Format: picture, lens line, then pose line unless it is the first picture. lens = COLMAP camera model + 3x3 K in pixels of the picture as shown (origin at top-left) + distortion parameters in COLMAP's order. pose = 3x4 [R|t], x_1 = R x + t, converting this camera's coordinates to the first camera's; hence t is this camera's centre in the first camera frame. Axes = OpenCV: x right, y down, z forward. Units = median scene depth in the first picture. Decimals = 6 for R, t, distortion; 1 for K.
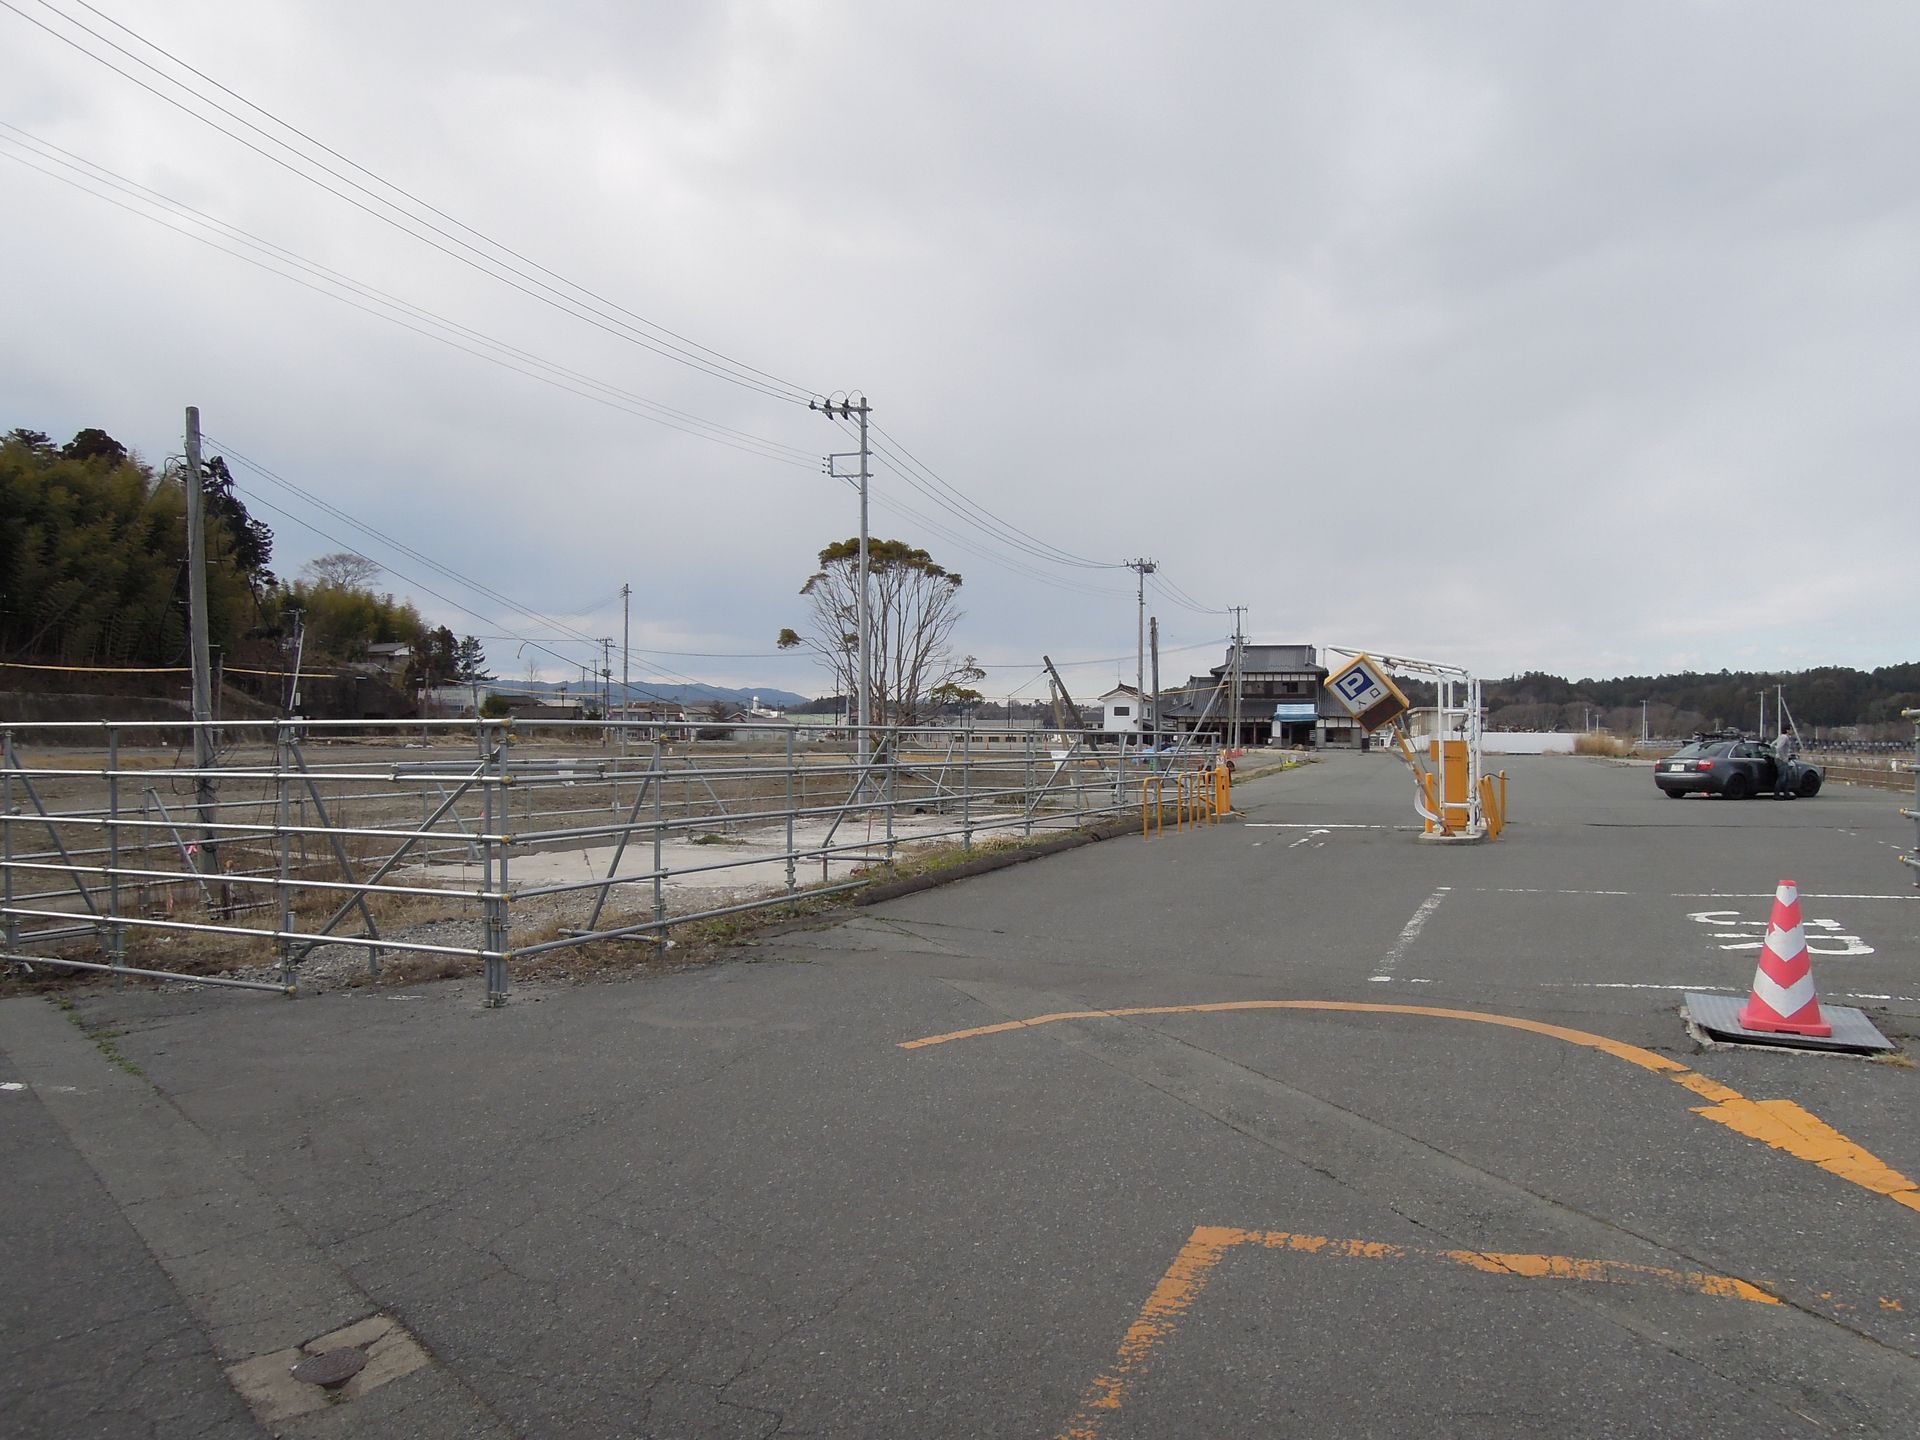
lens RADIAL K [[1388.3, 0, 966.9], [0, 1388.3, 720.7], [0, 0, 1]] dist [-0.001841, -0.012181]
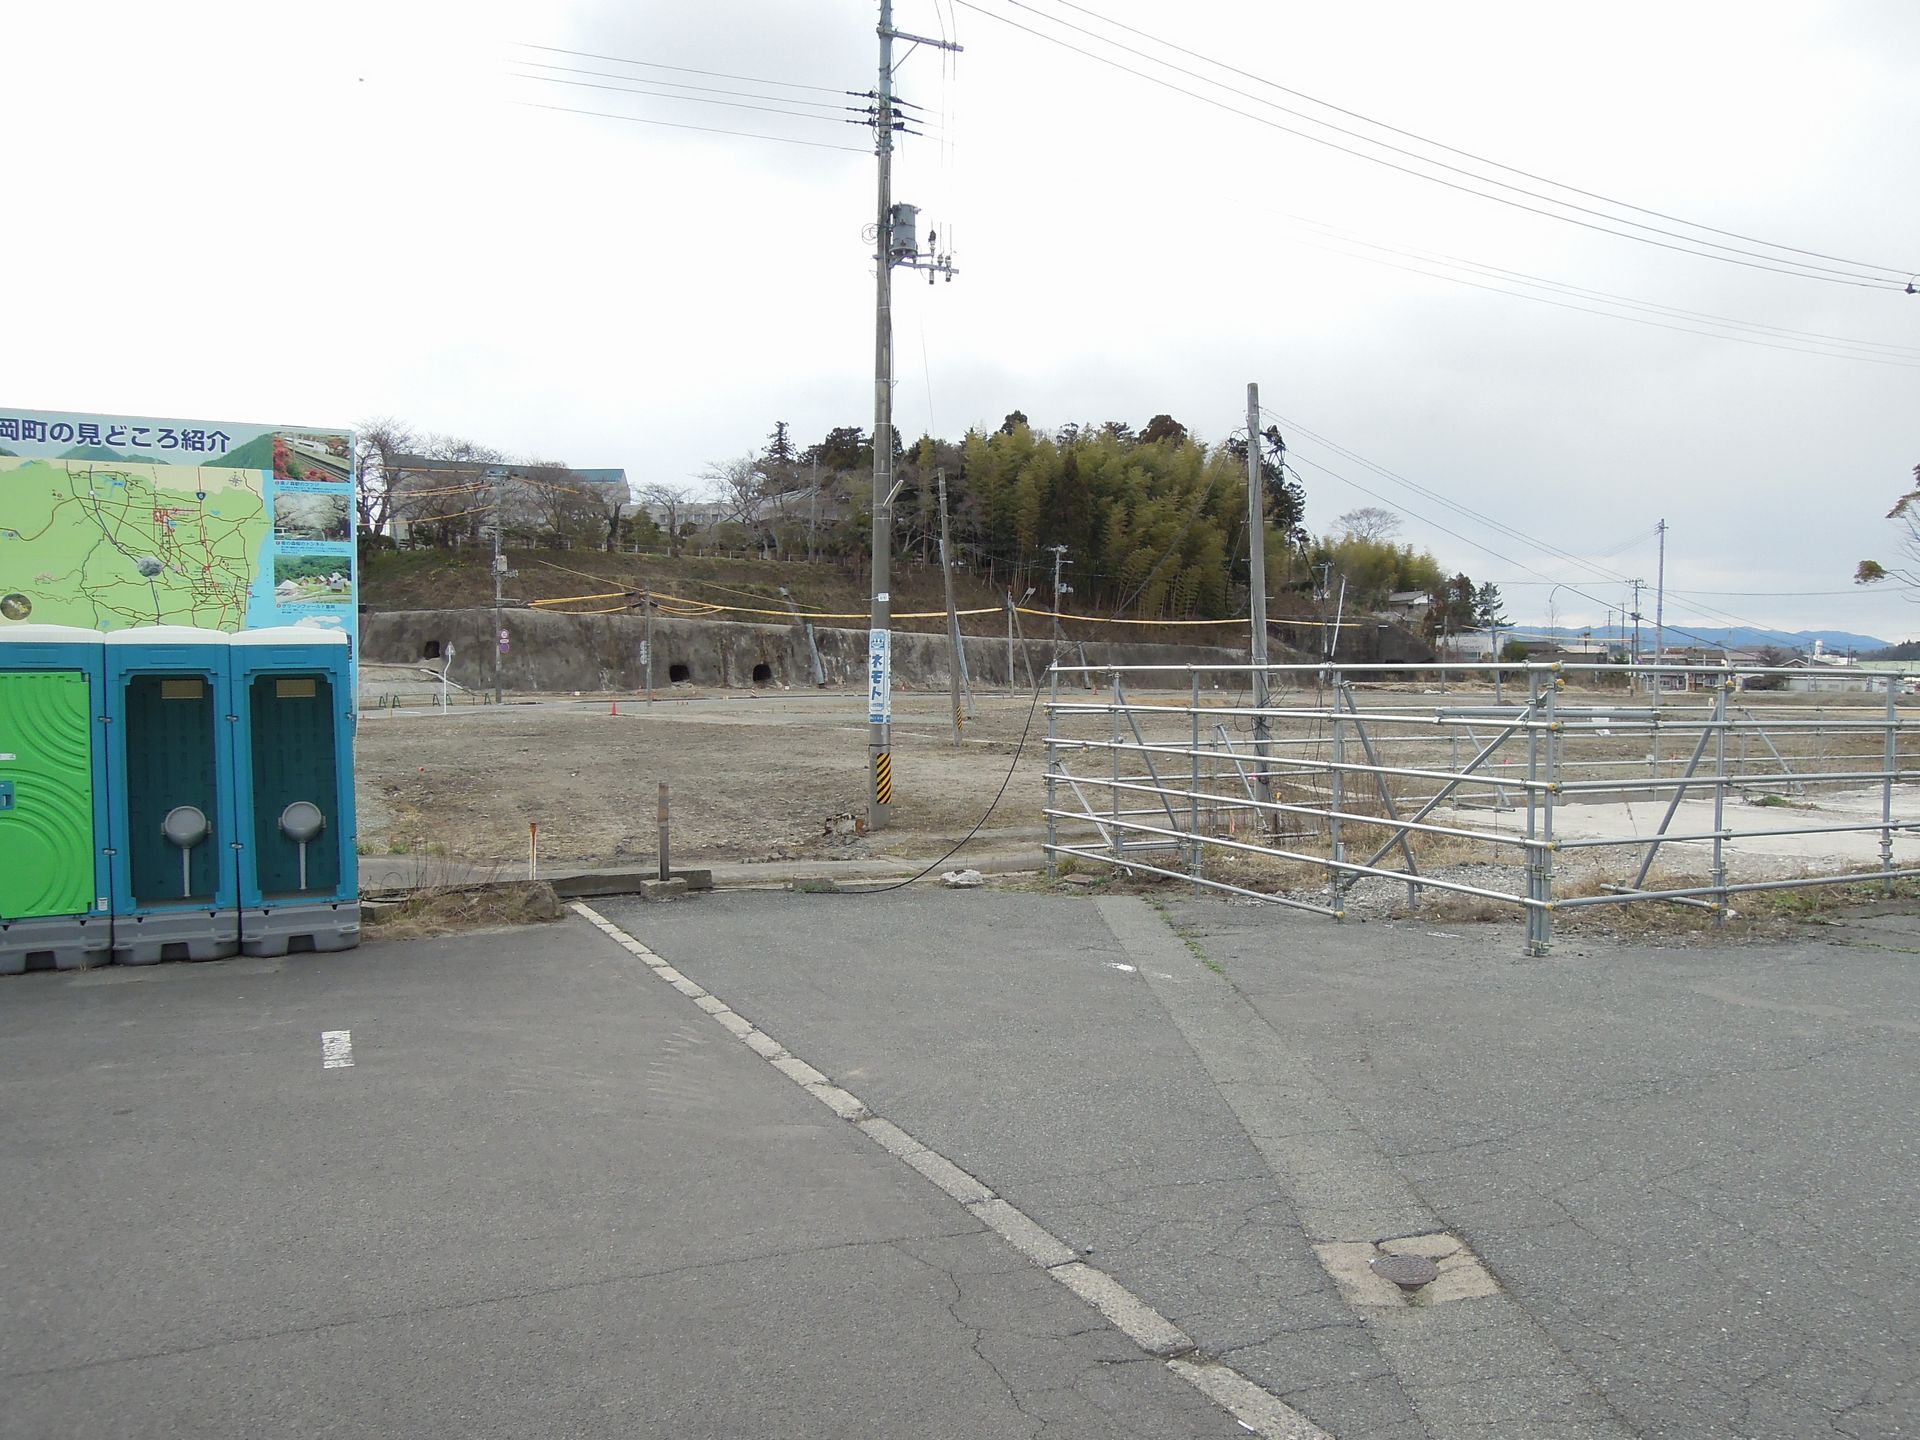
lens RADIAL K [[1388.3, 0, 966.9], [0, 1388.3, 720.7], [0, 0, 1]] dist [-0.001841, -0.012181]
pose [[0.765048, 0.027059, -0.643404, -0.014537], [-0.002569, 0.999237, 0.038969, 0.001454], [0.643968, -0.028160, 0.764534, -0.006920]]
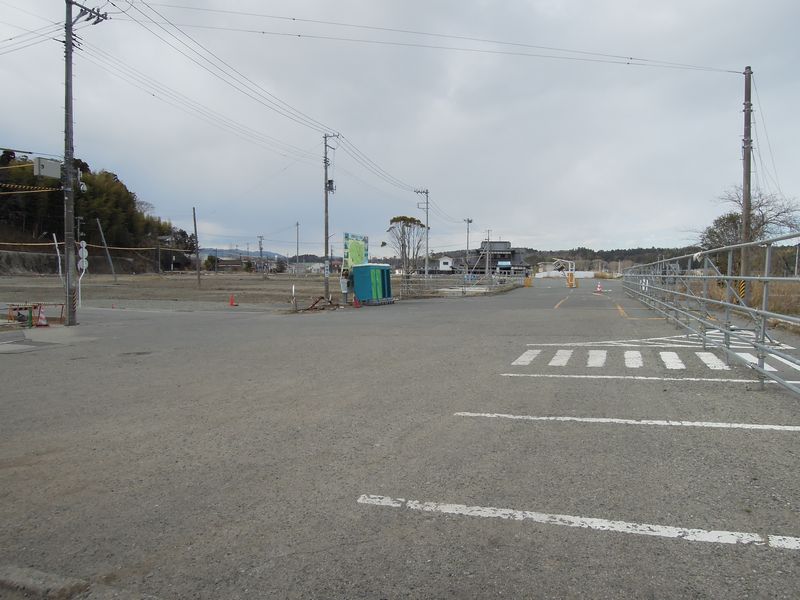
lens RADIAL K [[578.5, 0, 402.9], [0, 578.5, 300.3], [0, 0, 1]] dist [-0.001841, -0.012181]
pose [[0.995918, -0.000591, 0.090262, -0.400268], [-0.004833, 0.998195, 0.059867, -0.007443], [-0.090134, -0.060059, 0.994117, -0.963404]]
